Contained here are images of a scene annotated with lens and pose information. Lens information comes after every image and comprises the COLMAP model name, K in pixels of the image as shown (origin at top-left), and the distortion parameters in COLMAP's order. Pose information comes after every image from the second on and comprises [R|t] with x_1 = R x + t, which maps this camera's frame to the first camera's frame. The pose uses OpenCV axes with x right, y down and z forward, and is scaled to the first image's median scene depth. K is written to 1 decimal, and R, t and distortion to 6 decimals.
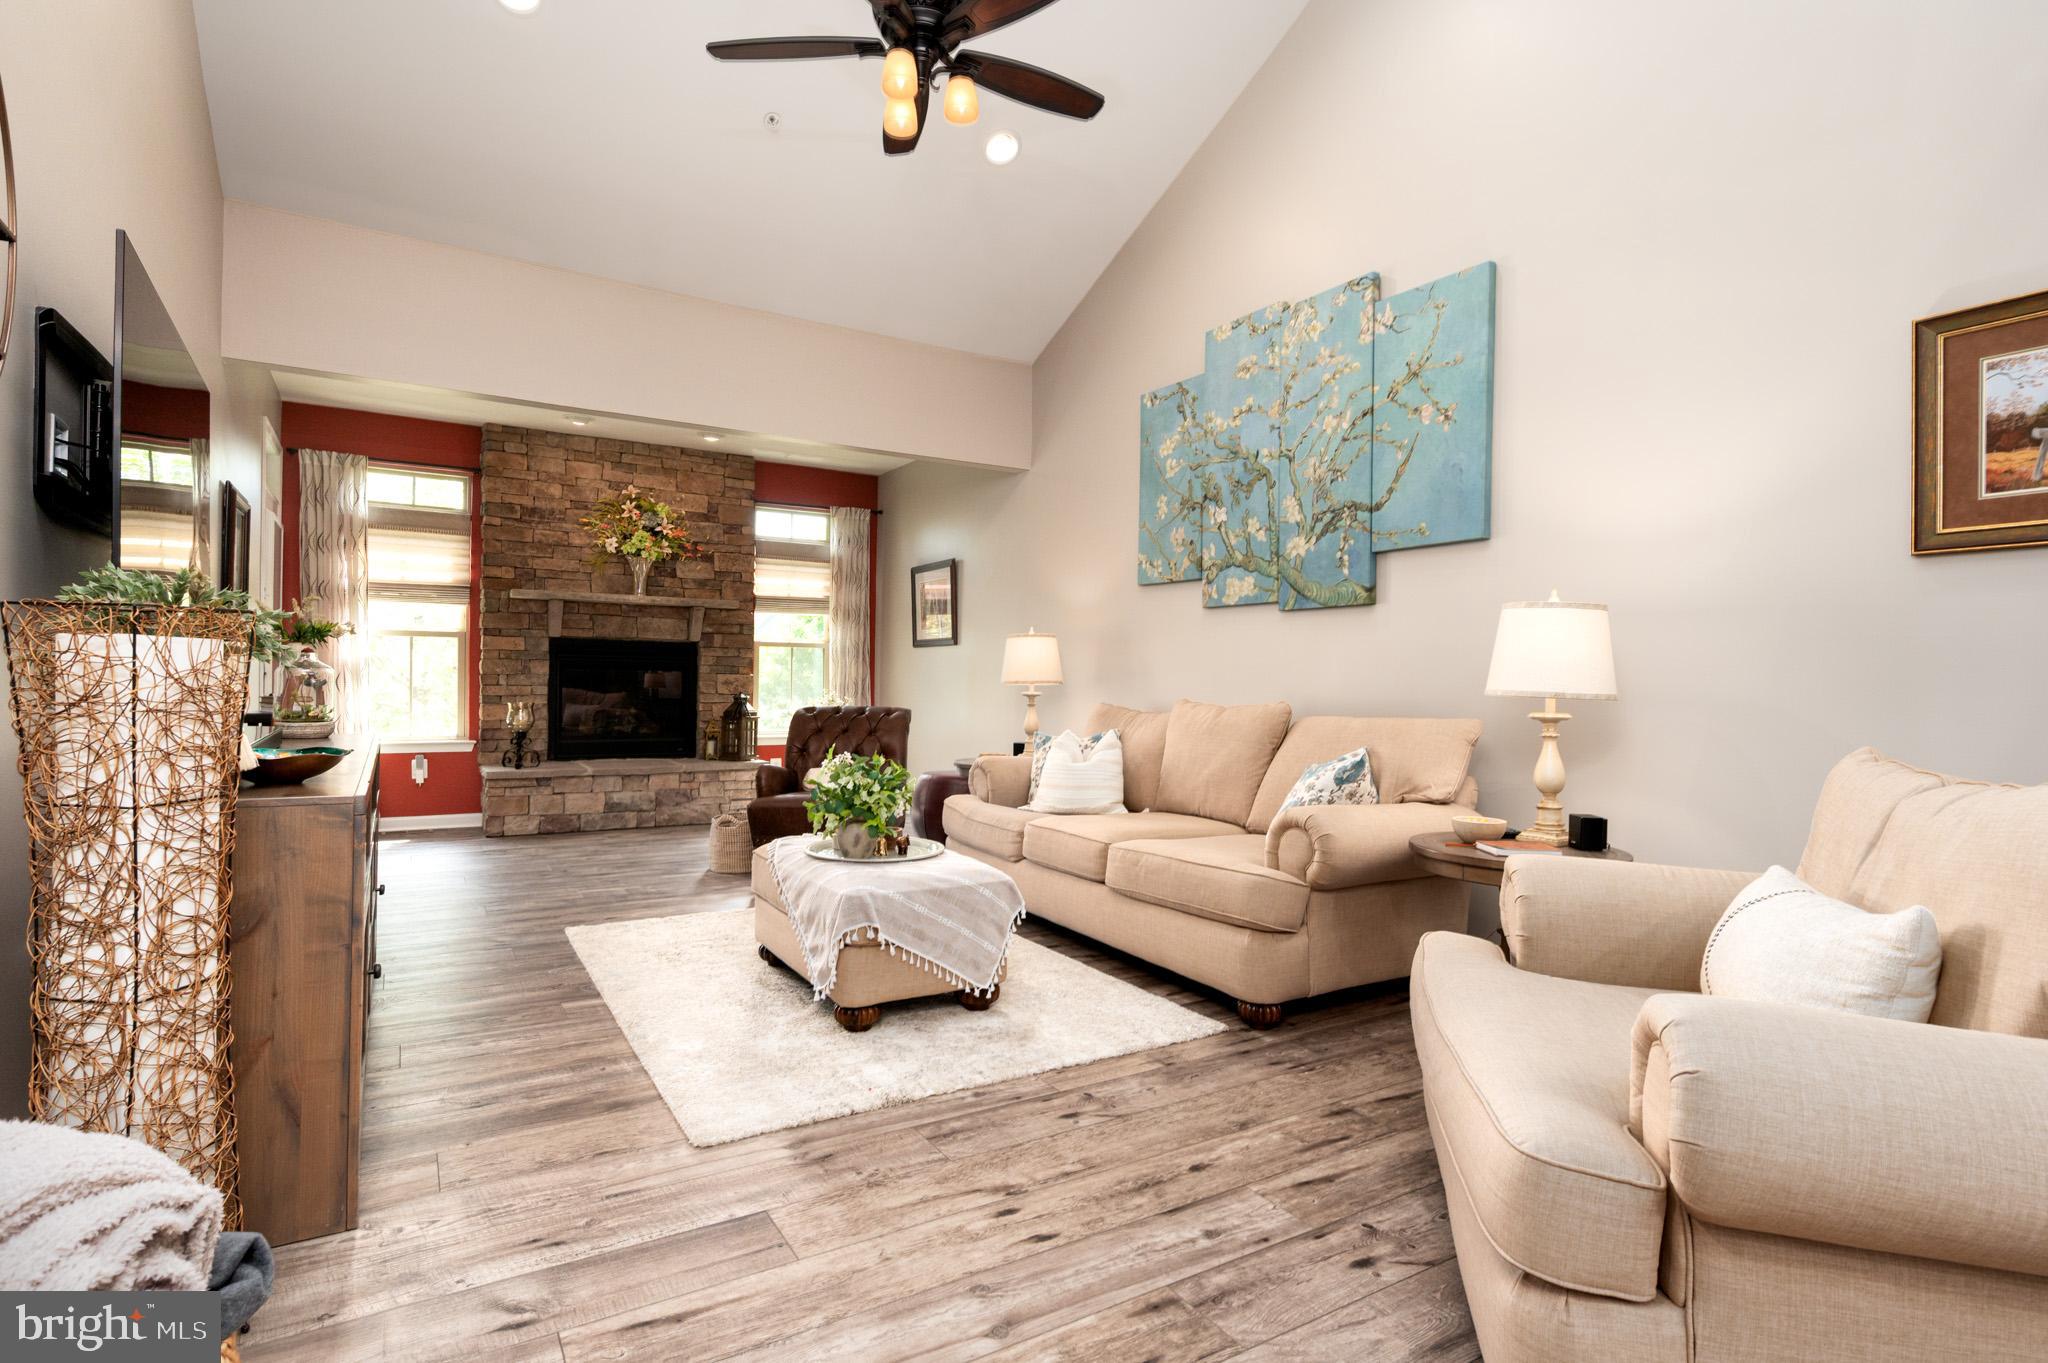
lens RADIAL K [[1014.3, 0, 1027.9], [0, 1014.3, 681.4], [0, 0, 1]] dist [-0.009565, 0.000676]
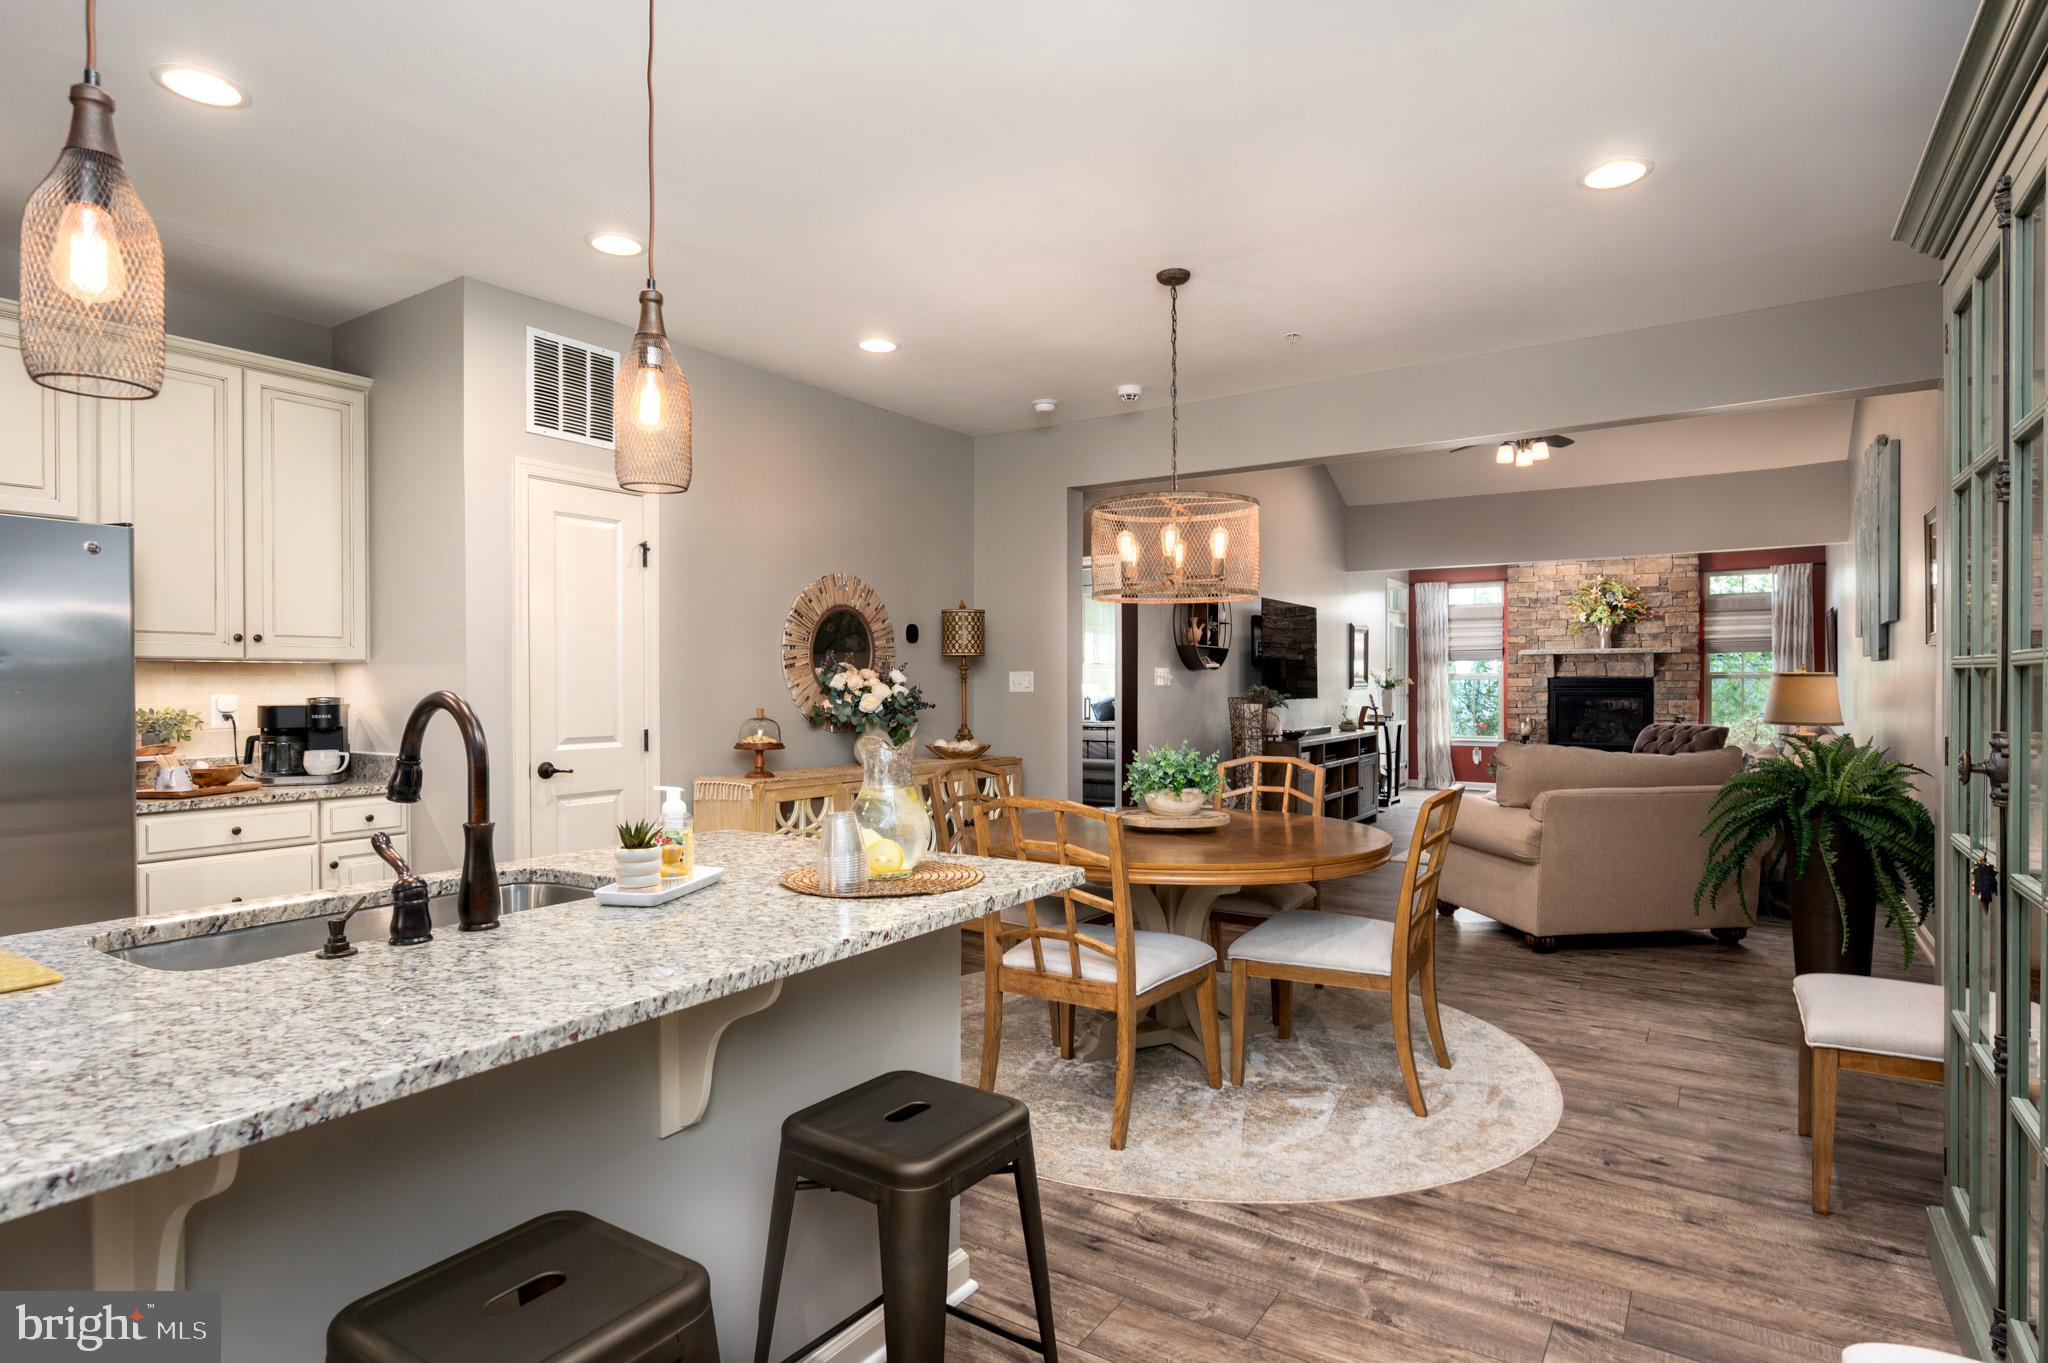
lens RADIAL K [[1084.8, 0, 1026.9], [0, 1084.8, 687.8], [0, 0, 1]] dist [-0.000317, 0.001084]
pose [[0.425847, -0.012962, -0.904703, 1.163512], [0.008245, 0.999911, -0.010445, -0.026627], [0.904758, -0.003011, 0.425916, -0.761640]]
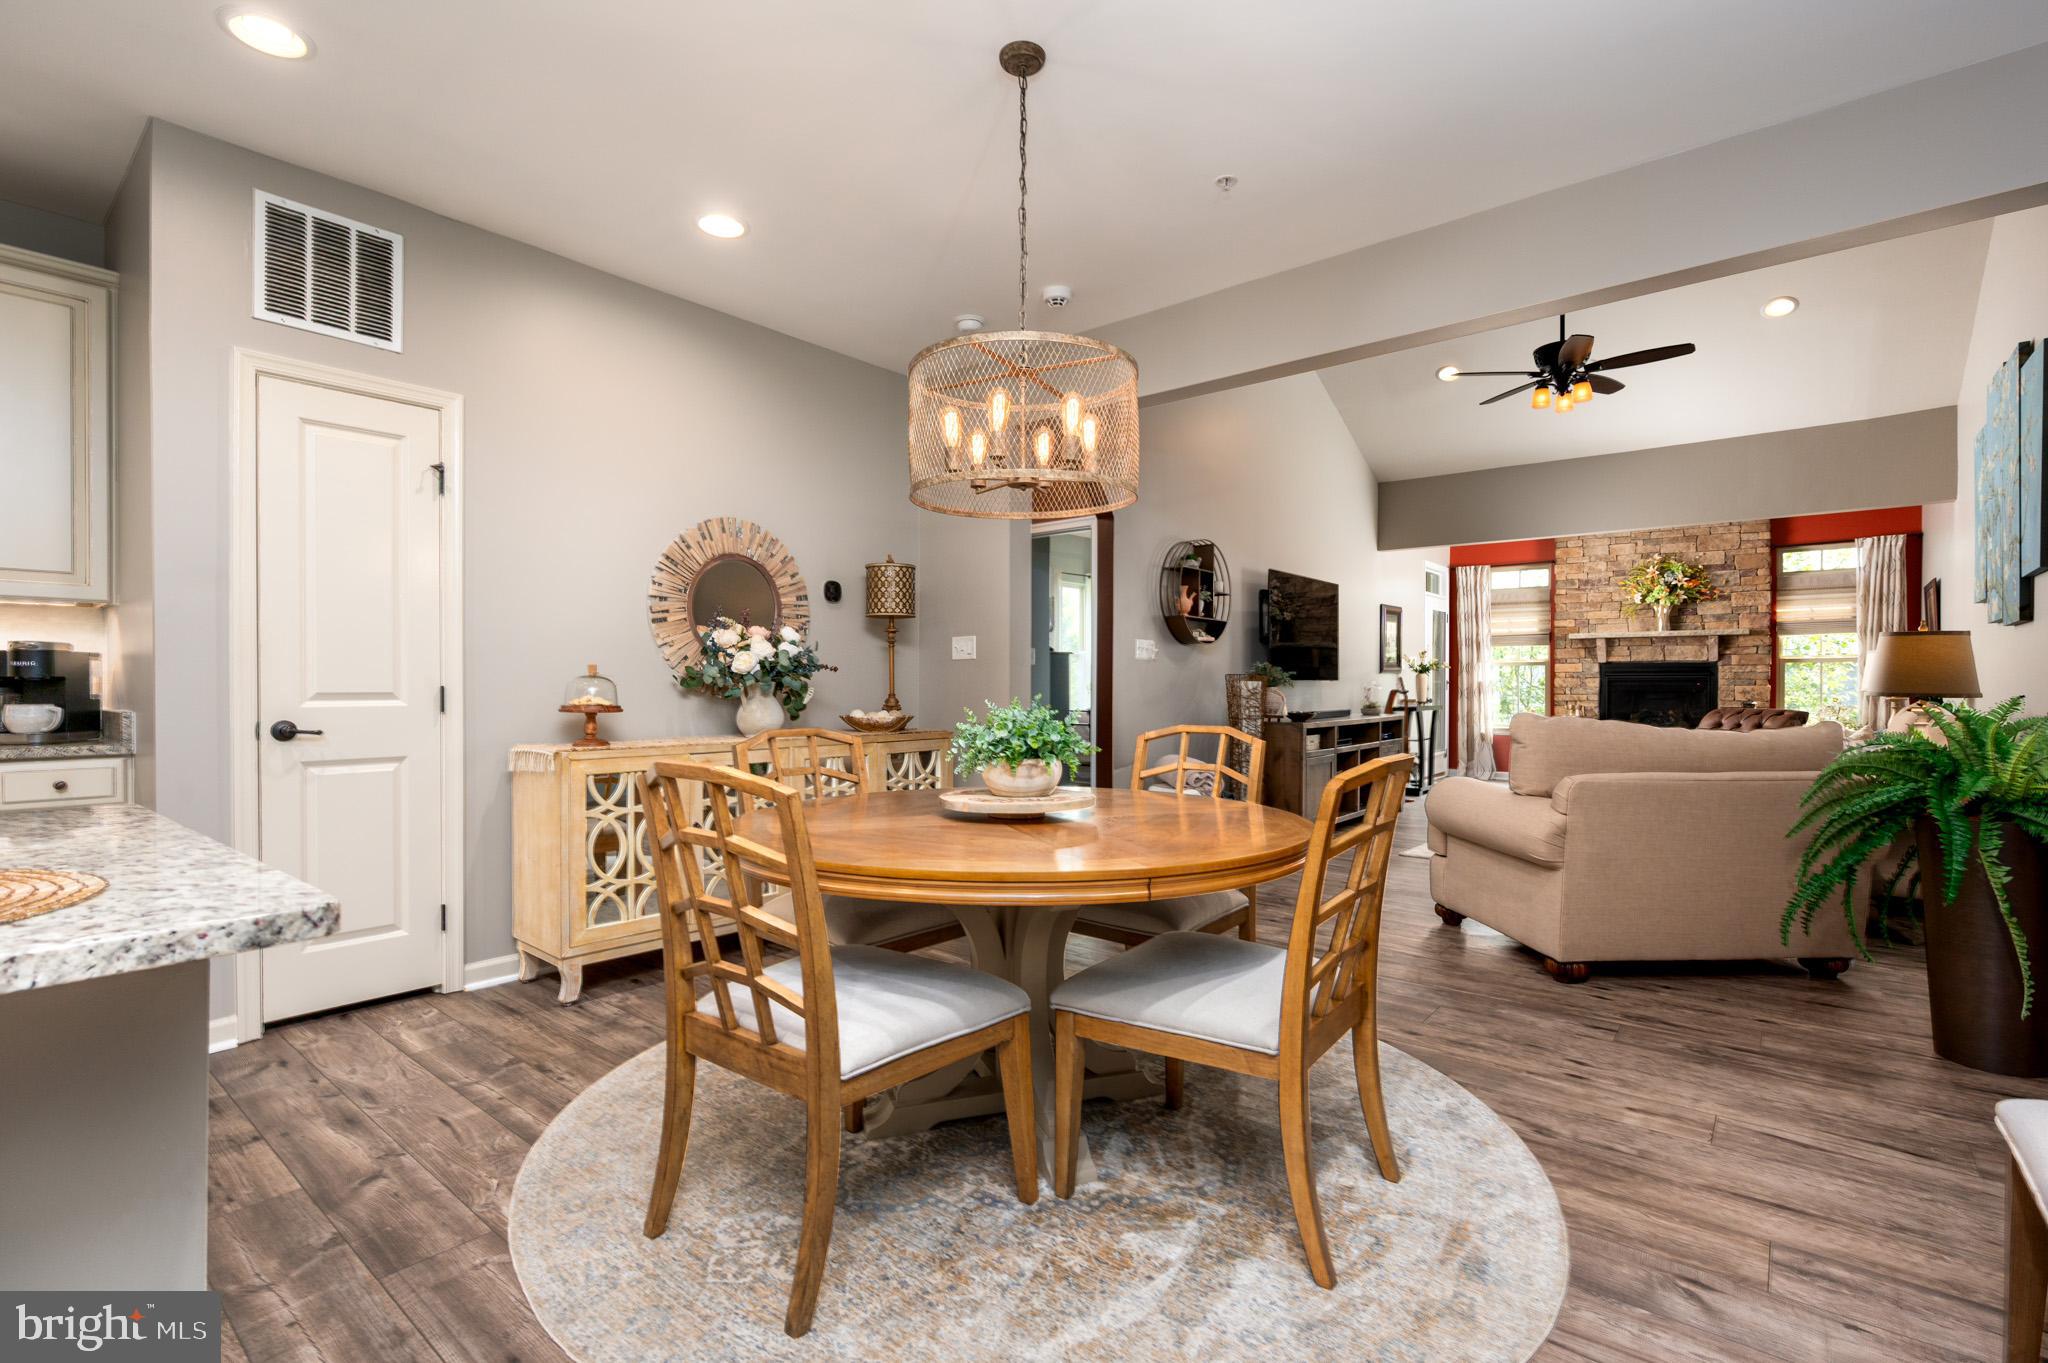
lens RADIAL K [[949.9, 0, 1022.0], [0, 949.9, 687.8], [0, 0, 1]] dist [-0.003292, 0.001083]
pose [[0.326396, -0.011968, -0.945157, 0.945248], [0.003257, 0.999928, -0.011537, 0.011242], [0.945228, 0.000688, 0.326411, -0.455746]]
